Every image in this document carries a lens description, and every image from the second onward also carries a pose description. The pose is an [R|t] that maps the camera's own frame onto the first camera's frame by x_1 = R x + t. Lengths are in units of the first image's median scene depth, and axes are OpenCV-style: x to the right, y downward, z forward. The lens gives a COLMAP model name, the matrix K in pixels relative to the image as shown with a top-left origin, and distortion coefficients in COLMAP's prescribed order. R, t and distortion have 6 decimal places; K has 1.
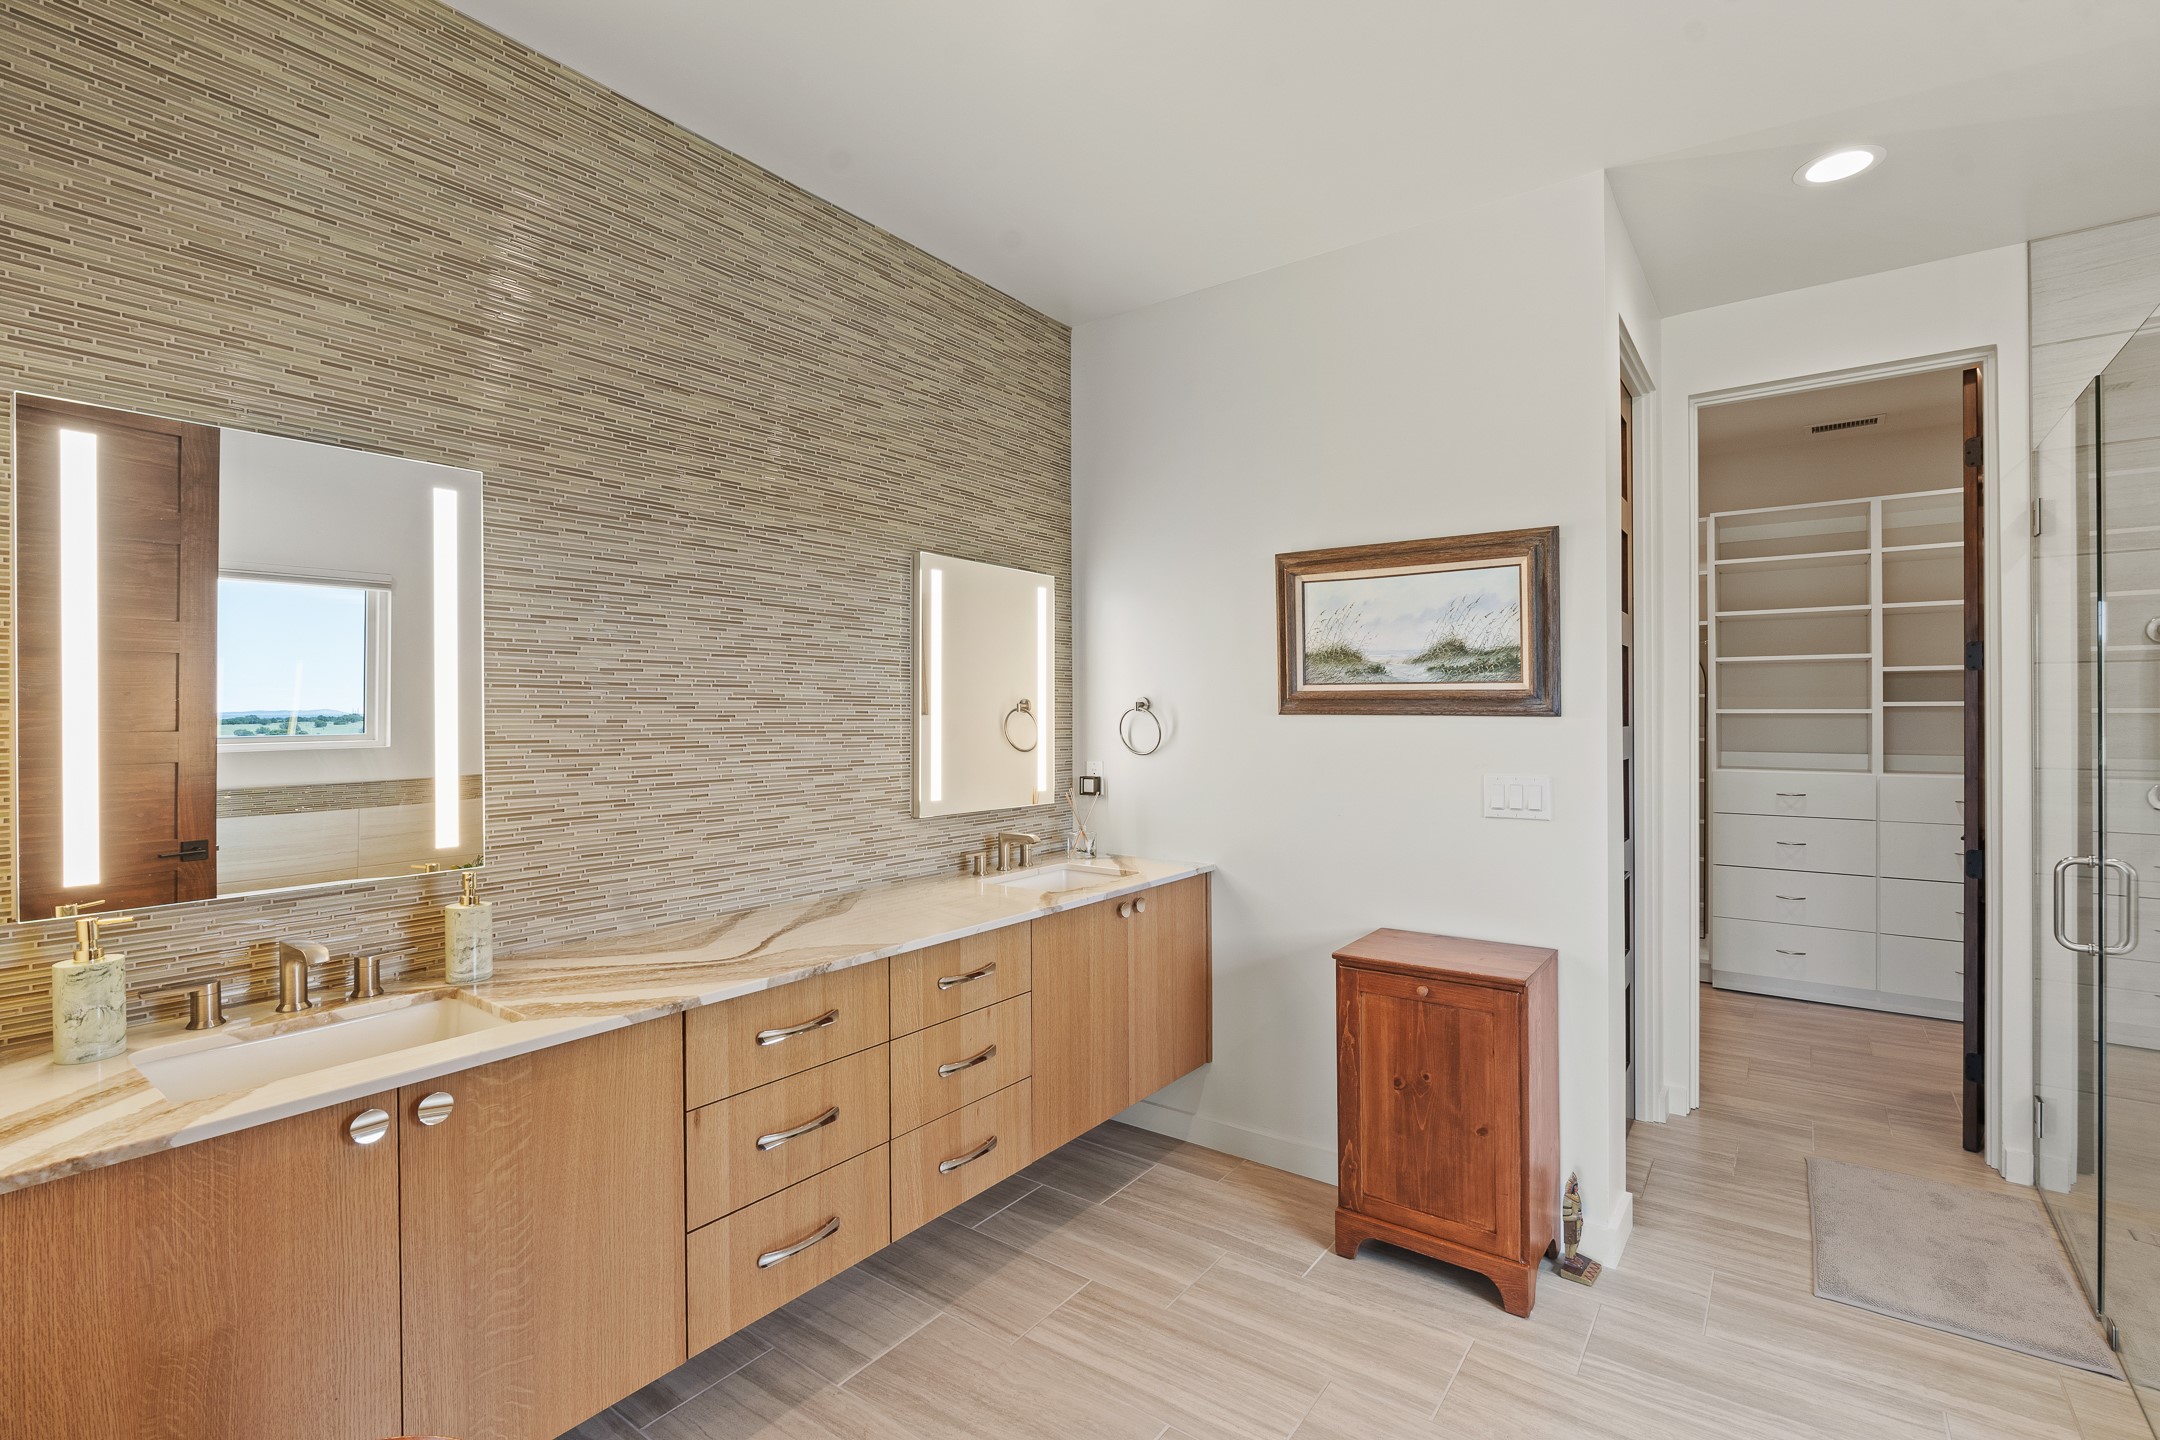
lens RADIAL K [[973.2, 0, 1083.7], [0, 973.2, 707.6], [0, 0, 1]] dist [-0.012686, 0.000336]
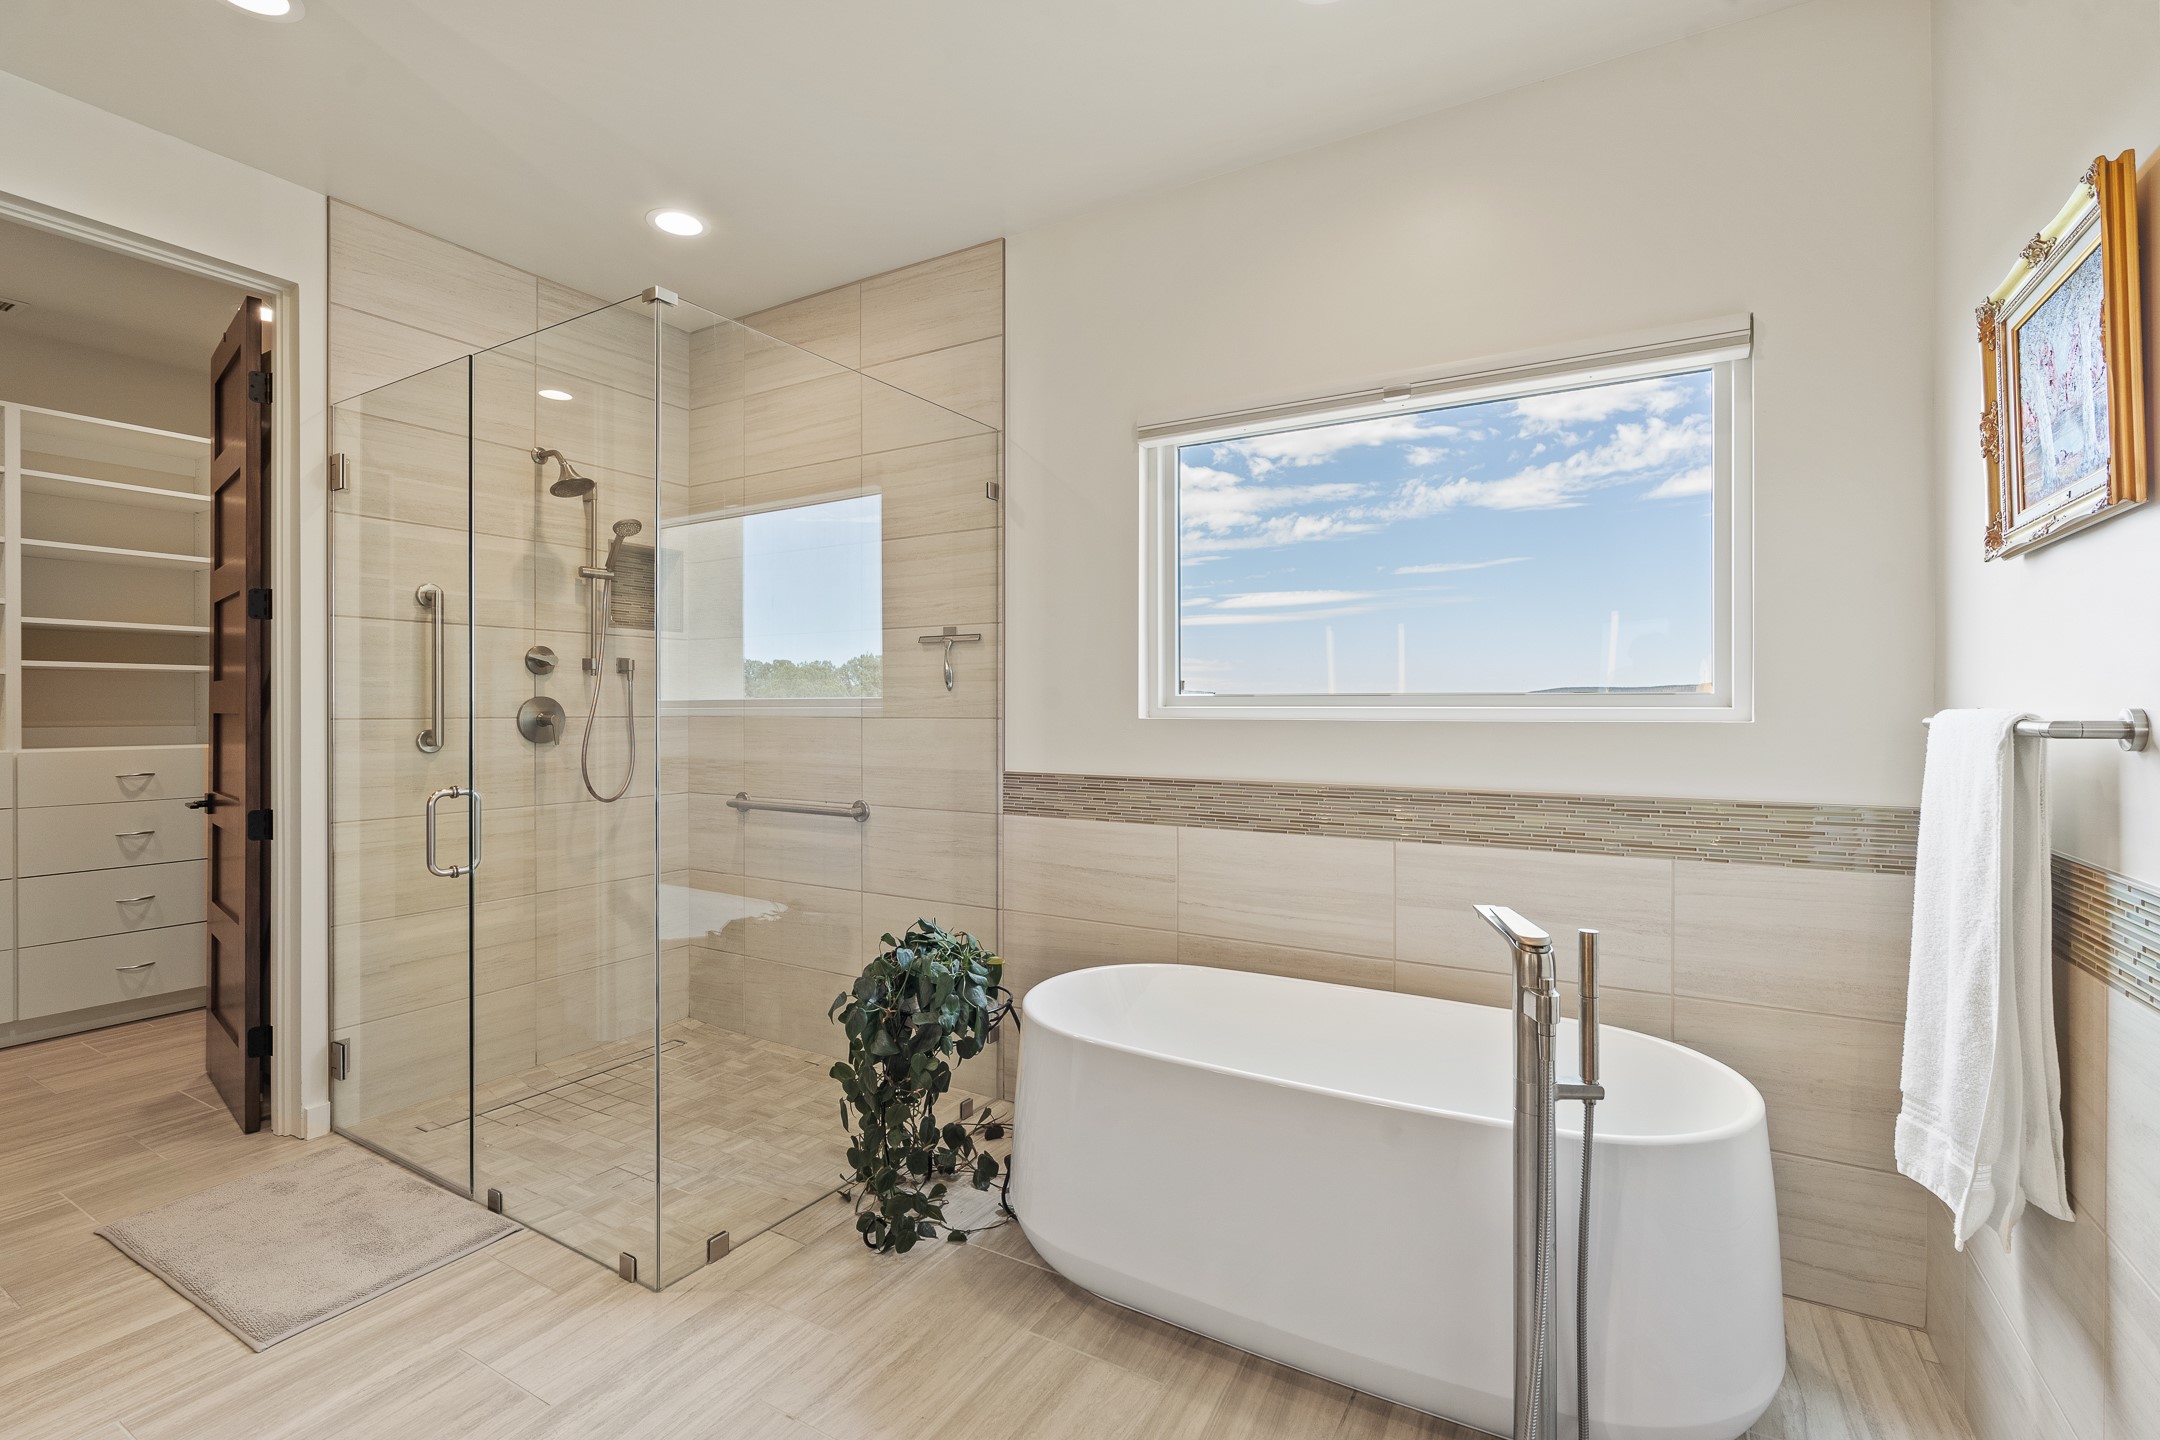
lens RADIAL K [[973.2, 0, 1083.7], [0, 973.2, 707.6], [0, 0, 1]] dist [-0.012686, 0.000336]
pose [[-0.124238, 0.003252, 0.992247, -0.117203], [-0.002555, 0.999990, -0.003598, 0.053056], [-0.992249, -0.002982, -0.124229, 0.339528]]
